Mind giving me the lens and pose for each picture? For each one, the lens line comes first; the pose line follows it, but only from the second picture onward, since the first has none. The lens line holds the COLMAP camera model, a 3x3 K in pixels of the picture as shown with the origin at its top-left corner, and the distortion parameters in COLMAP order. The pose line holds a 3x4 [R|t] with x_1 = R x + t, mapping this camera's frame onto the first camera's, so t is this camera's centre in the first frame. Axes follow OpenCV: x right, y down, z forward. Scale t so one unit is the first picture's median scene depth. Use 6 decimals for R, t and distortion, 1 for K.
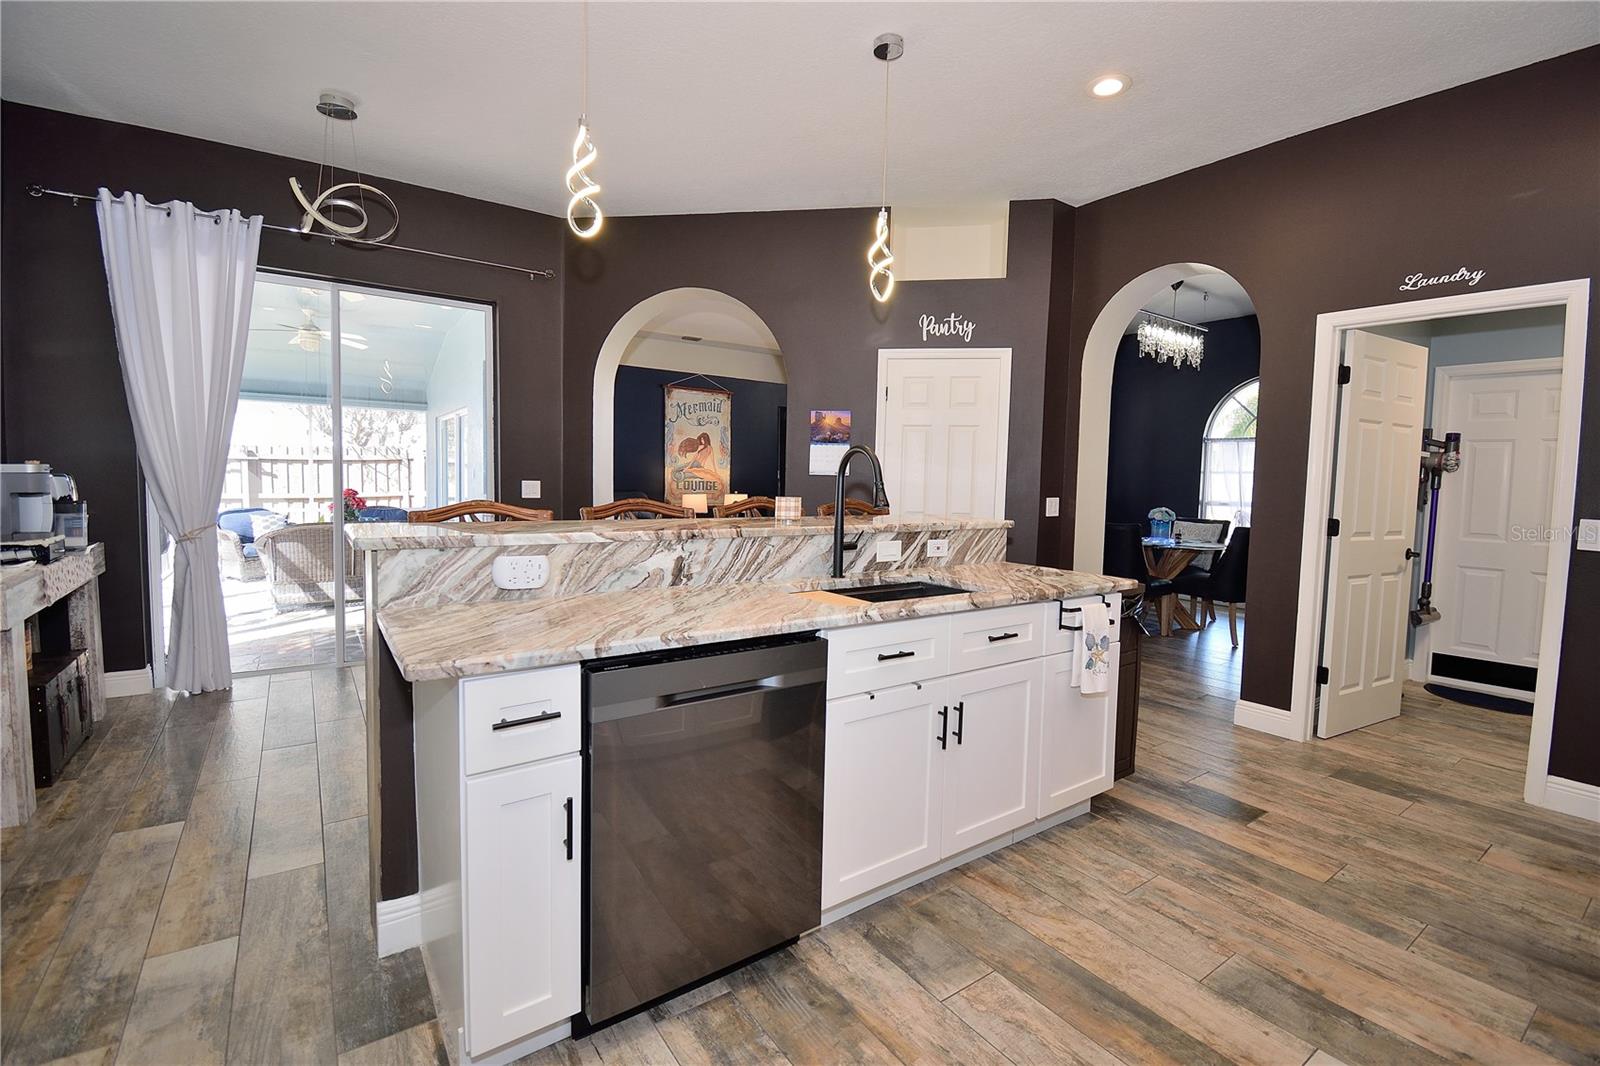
lens RADIAL K [[706.2, 0, 803.2], [0, 706.2, 520.8], [0, 0, 1]] dist [-0.000109, -0.014467]
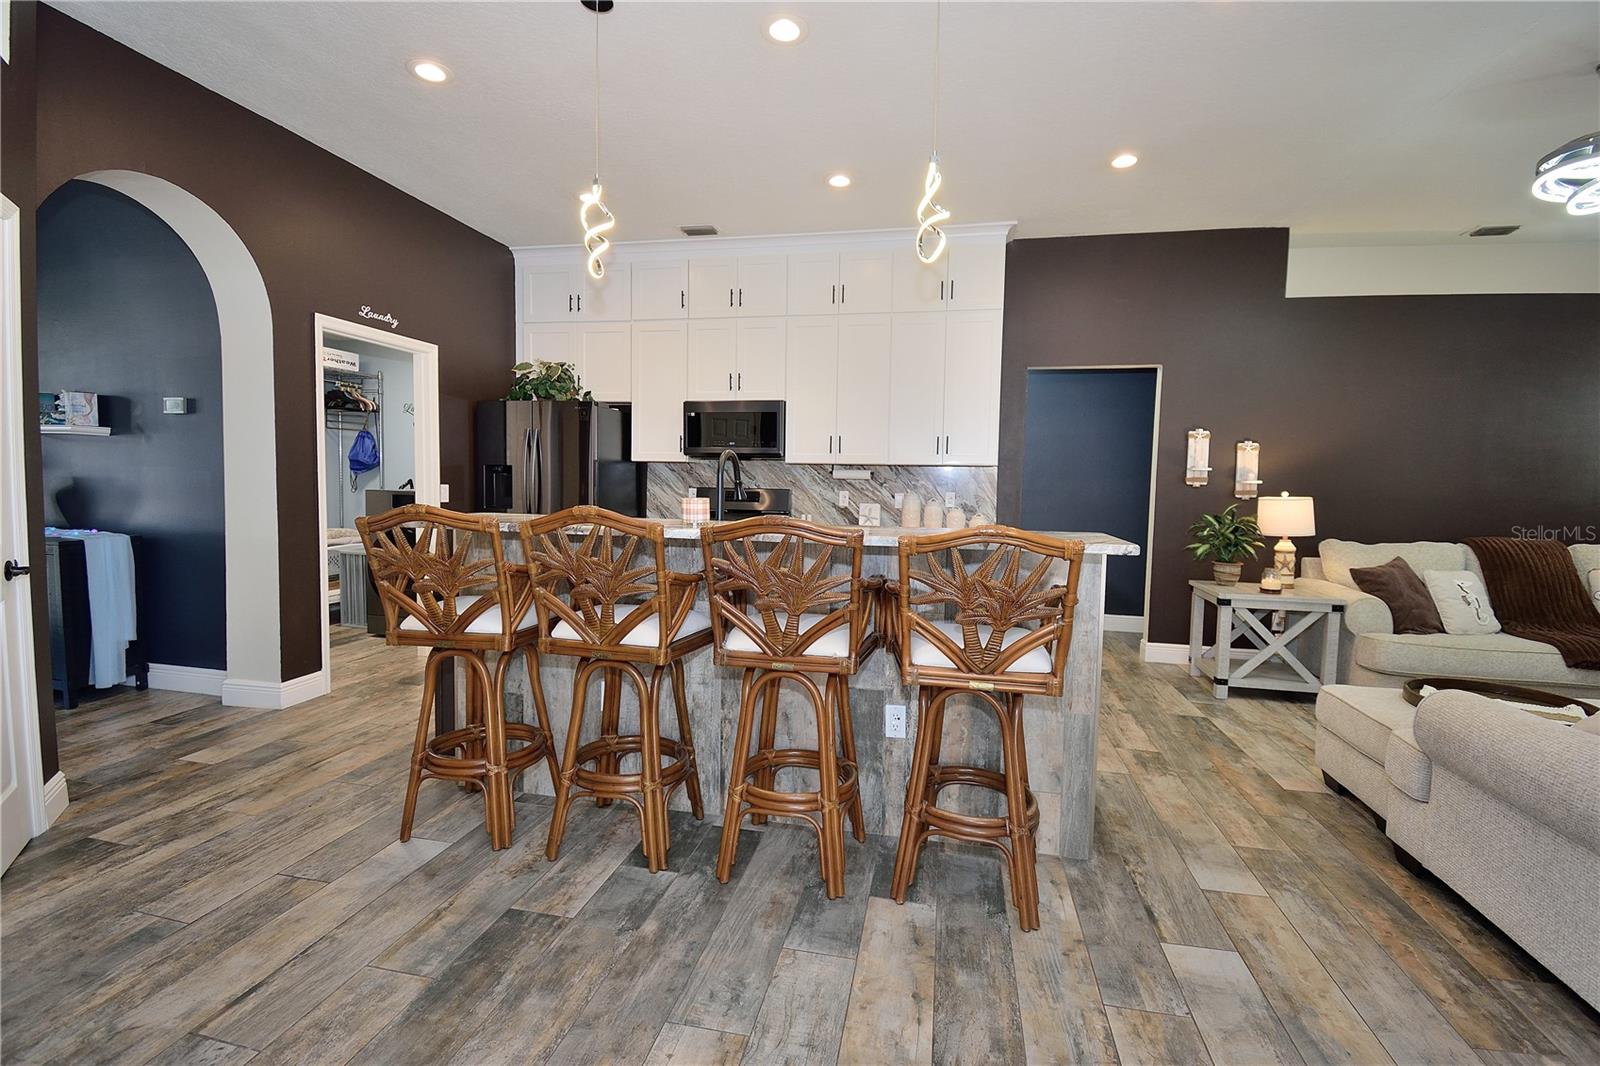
lens RADIAL K [[706.2, 0, 803.2], [0, 706.2, 520.8], [0, 0, 1]] dist [-0.000109, -0.014467]
pose [[-0.679246, -0.081830, 0.729334, -0.996461], [0.012633, 0.992314, 0.123102, -0.147271], [-0.733802, 0.092830, -0.672992, 1.901243]]
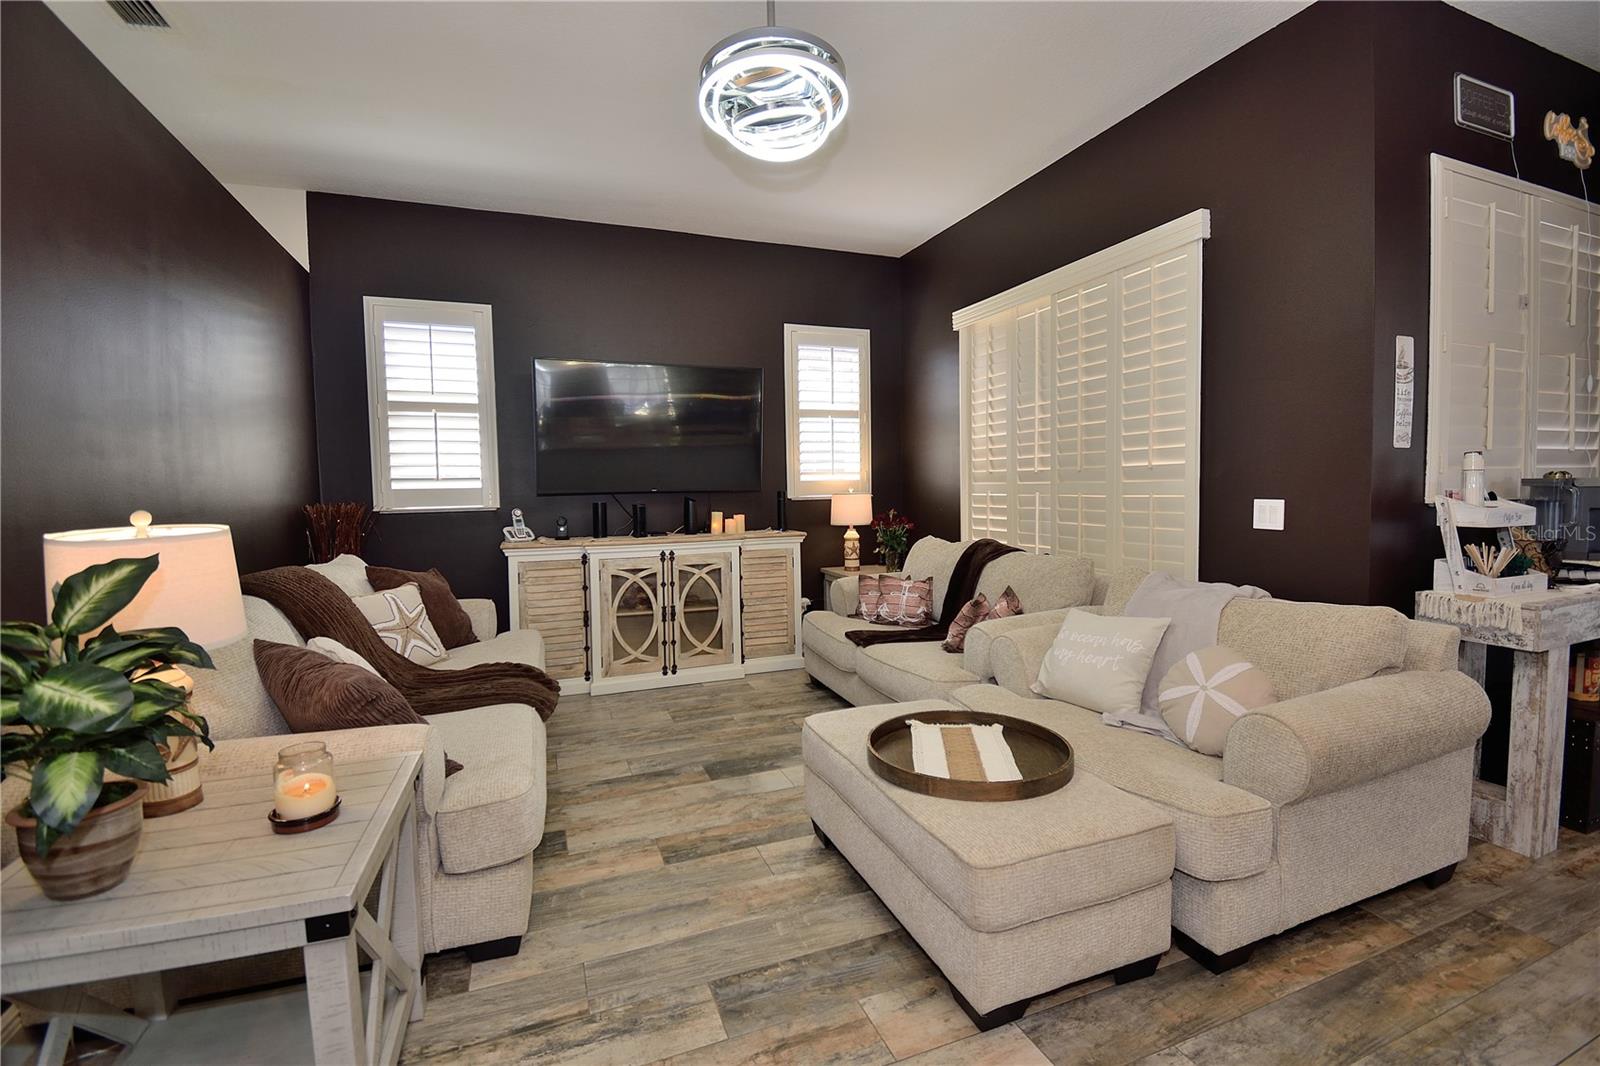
lens RADIAL K [[706.2, 0, 803.2], [0, 706.2, 520.8], [0, 0, 1]] dist [-0.000109, -0.014467]
pose [[-0.240684, 0.033406, -0.970028, 0.010177], [-0.052617, 0.997489, 0.047407, -0.014838], [0.969176, 0.062450, -0.238322, 0.235819]]
